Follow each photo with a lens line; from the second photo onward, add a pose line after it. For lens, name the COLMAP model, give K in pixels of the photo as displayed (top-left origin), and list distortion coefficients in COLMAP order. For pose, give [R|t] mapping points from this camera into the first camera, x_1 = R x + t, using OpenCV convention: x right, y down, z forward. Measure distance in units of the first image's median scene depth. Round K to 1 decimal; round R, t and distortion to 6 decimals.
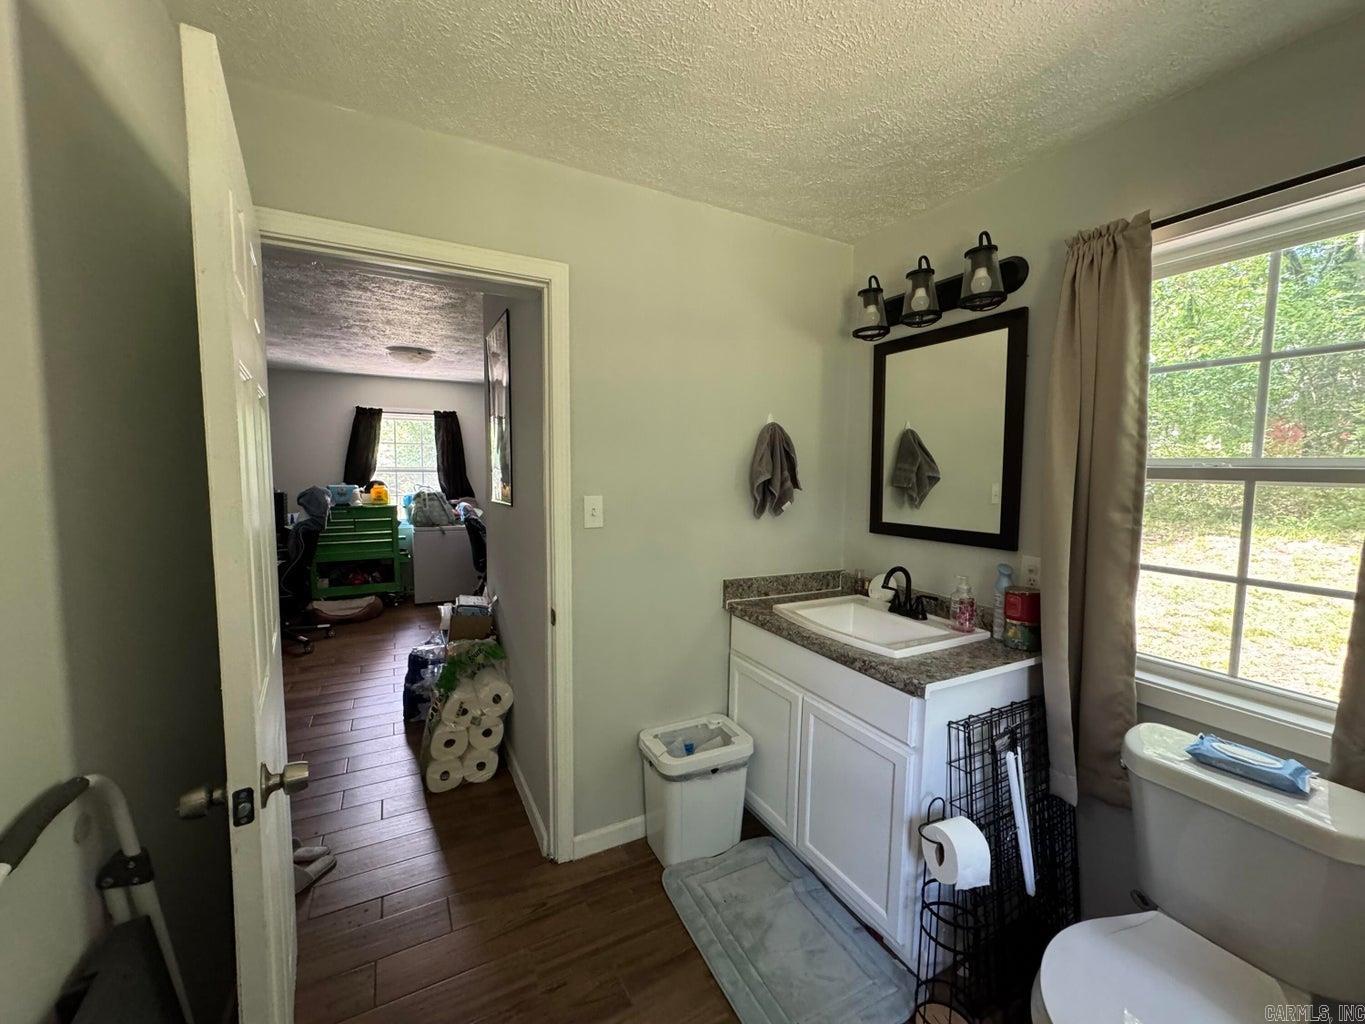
lens RADIAL K [[541.8, 0, 685.4], [0, 541.8, 505.5], [0, 0, 1]] dist [-0.003147, 0.000819]
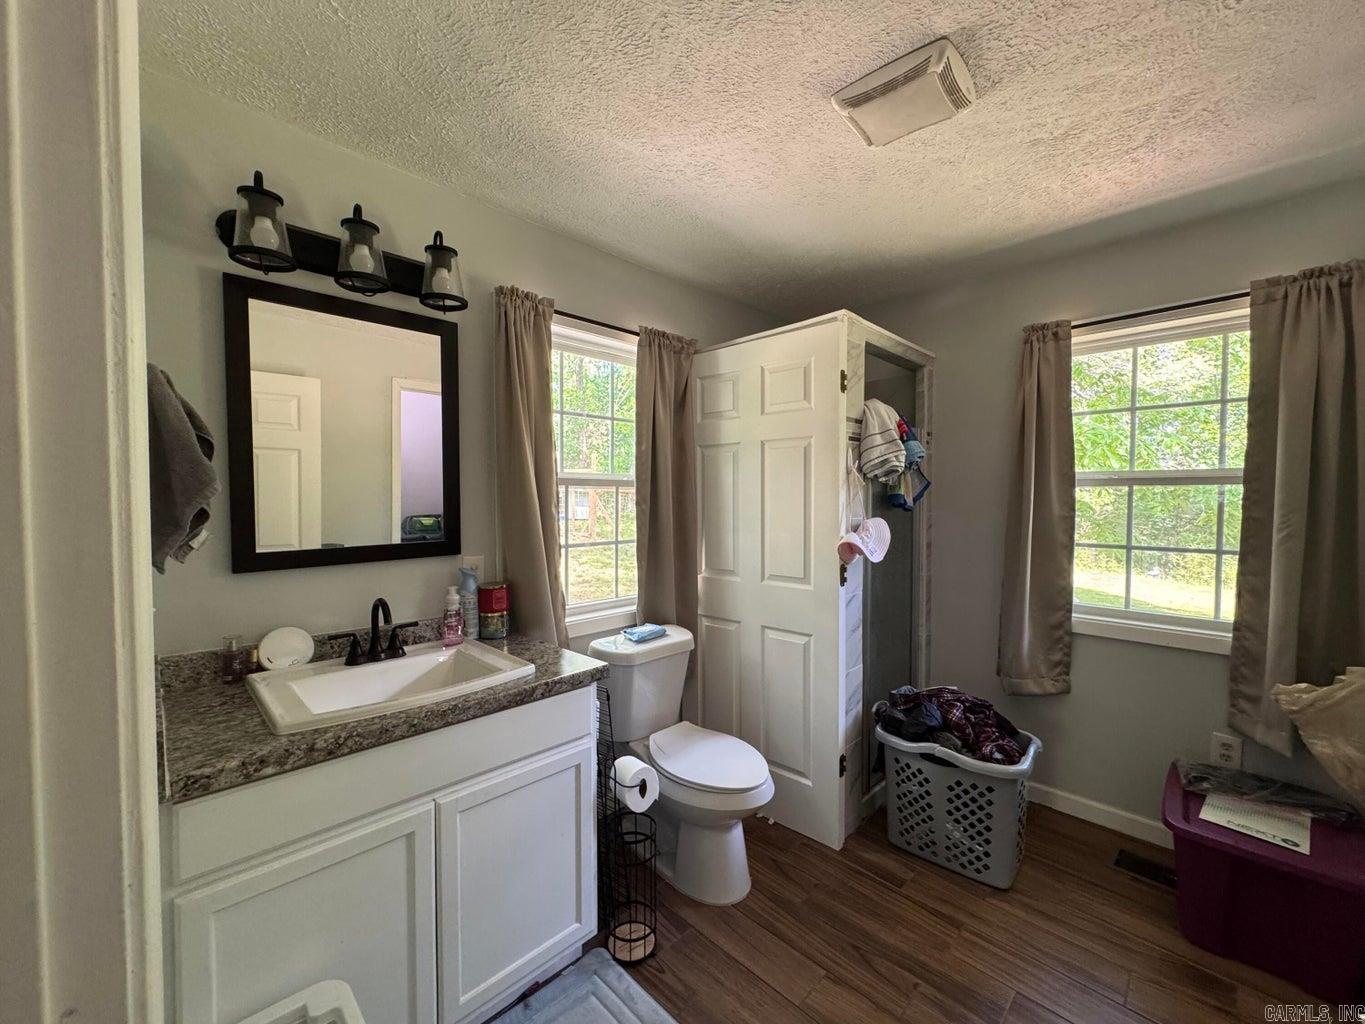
lens RADIAL K [[541.8, 0, 679.7], [0, 541.8, 511.7], [0, 0, 1]] dist [-0.003147, 0.000819]
pose [[-0.273713, -0.034278, 0.961200, -0.438156], [0.067232, 0.996238, 0.054672, -0.023388], [-0.959459, 0.079588, -0.270379, 0.750885]]
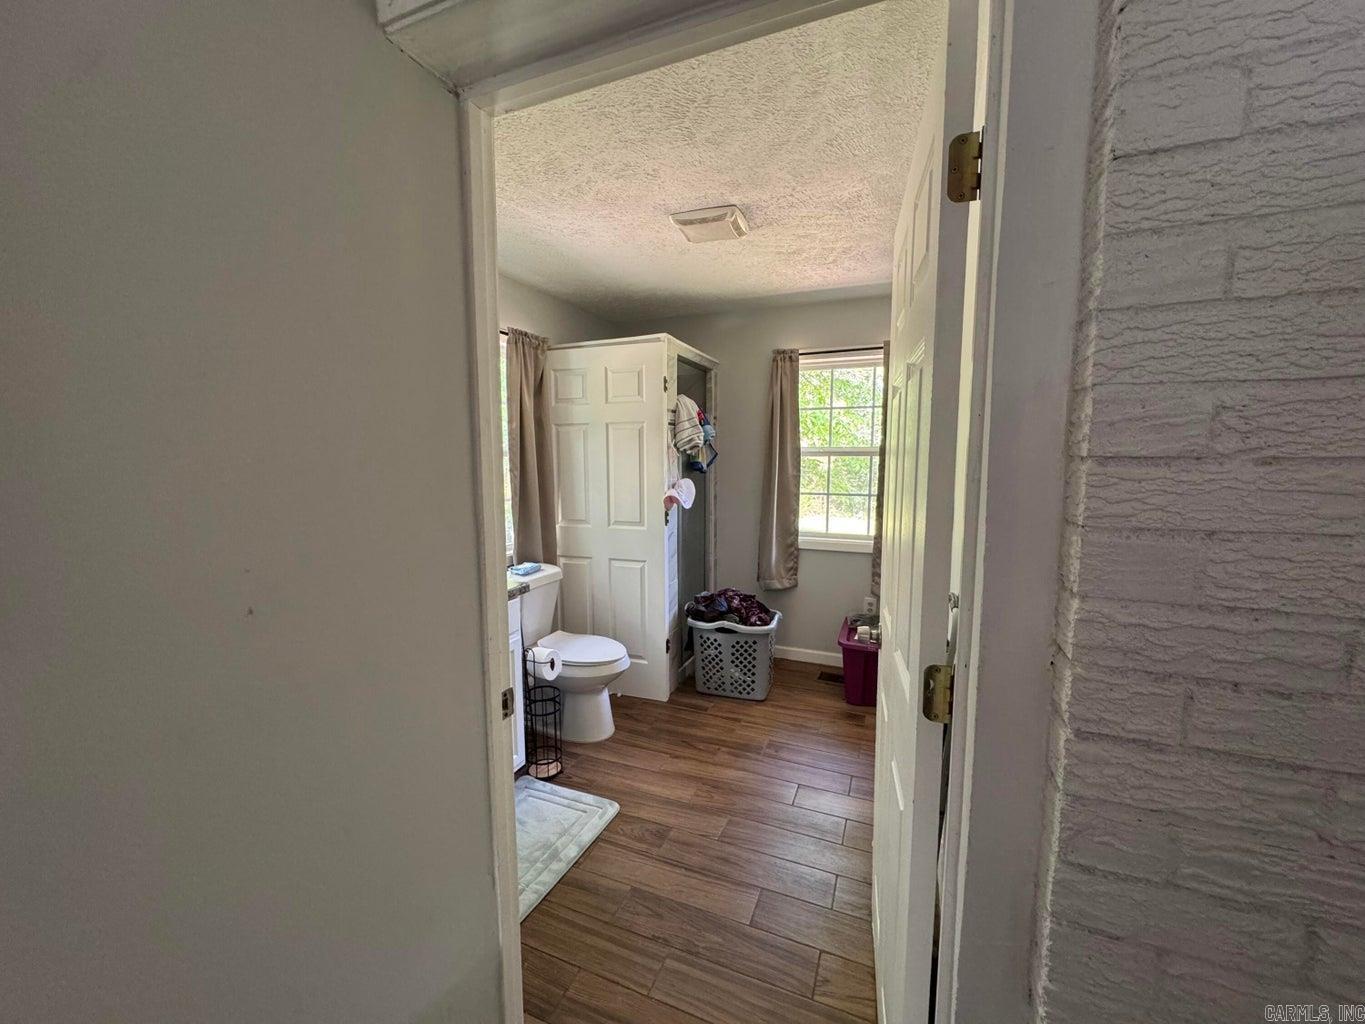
lens RADIAL K [[541.8, 0, 679.7], [0, 541.8, 510.9], [0, 0, 1]] dist [-0.003147, 0.000819]
pose [[-0.624268, -0.086076, 0.776454, -0.724976], [0.052195, 0.987095, 0.151392, -0.071789], [-0.779465, 0.135036, -0.611719, 1.070627]]
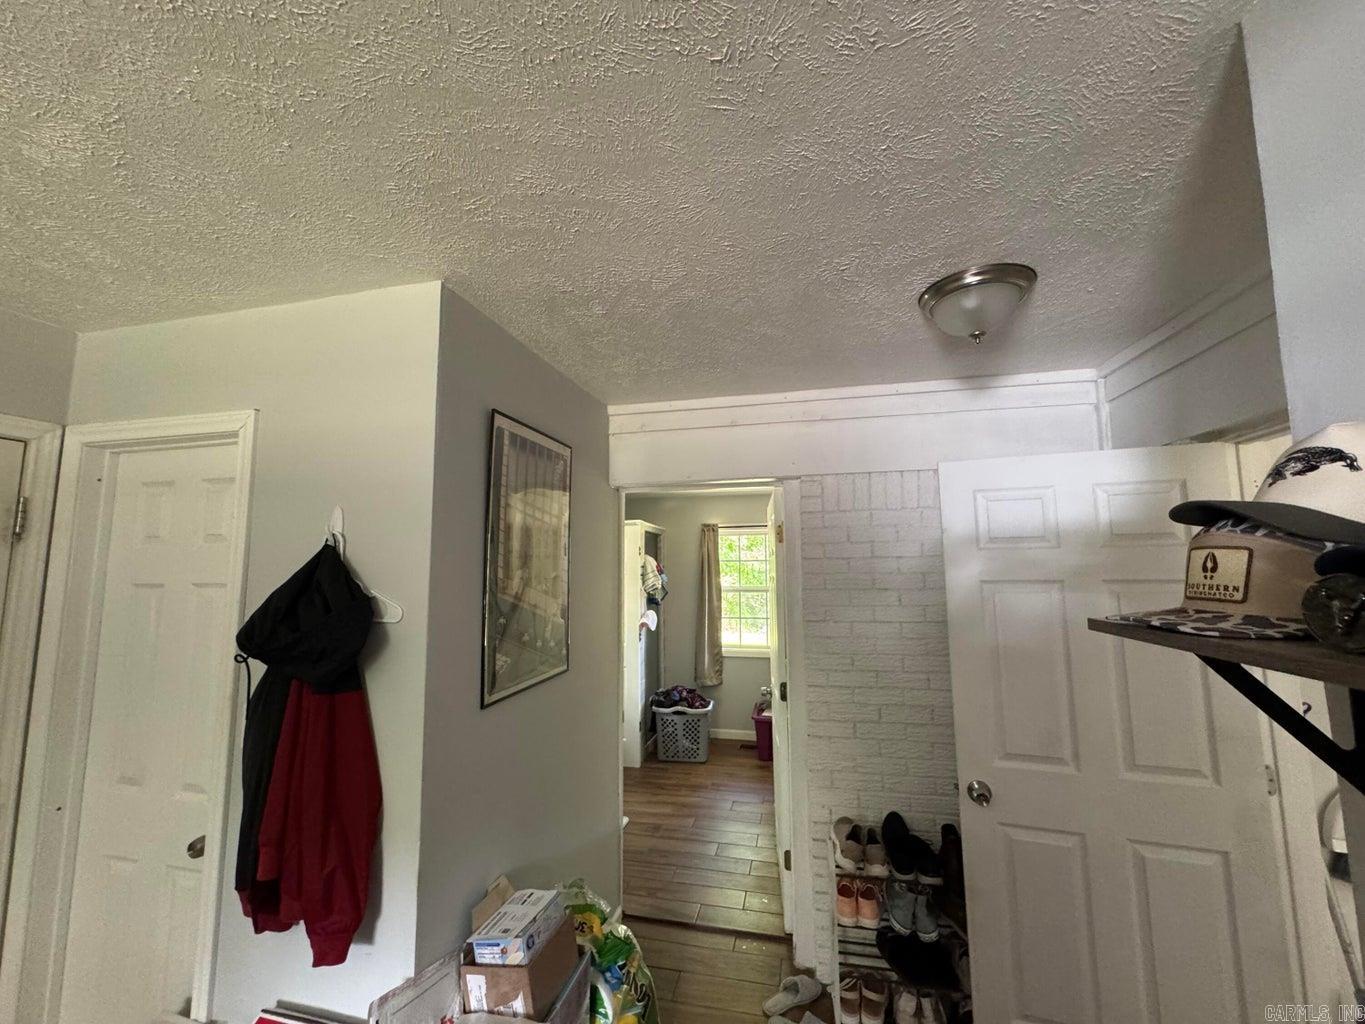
lens RADIAL K [[541.8, 0, 679.4], [0, 541.8, 512.3], [0, 0, 1]] dist [-0.003147, 0.000819]
pose [[-0.746716, 0.068900, 0.661565, -1.213755], [0.047114, 0.997601, -0.050719, -0.228563], [-0.663472, -0.006703, -0.748171, 1.785215]]
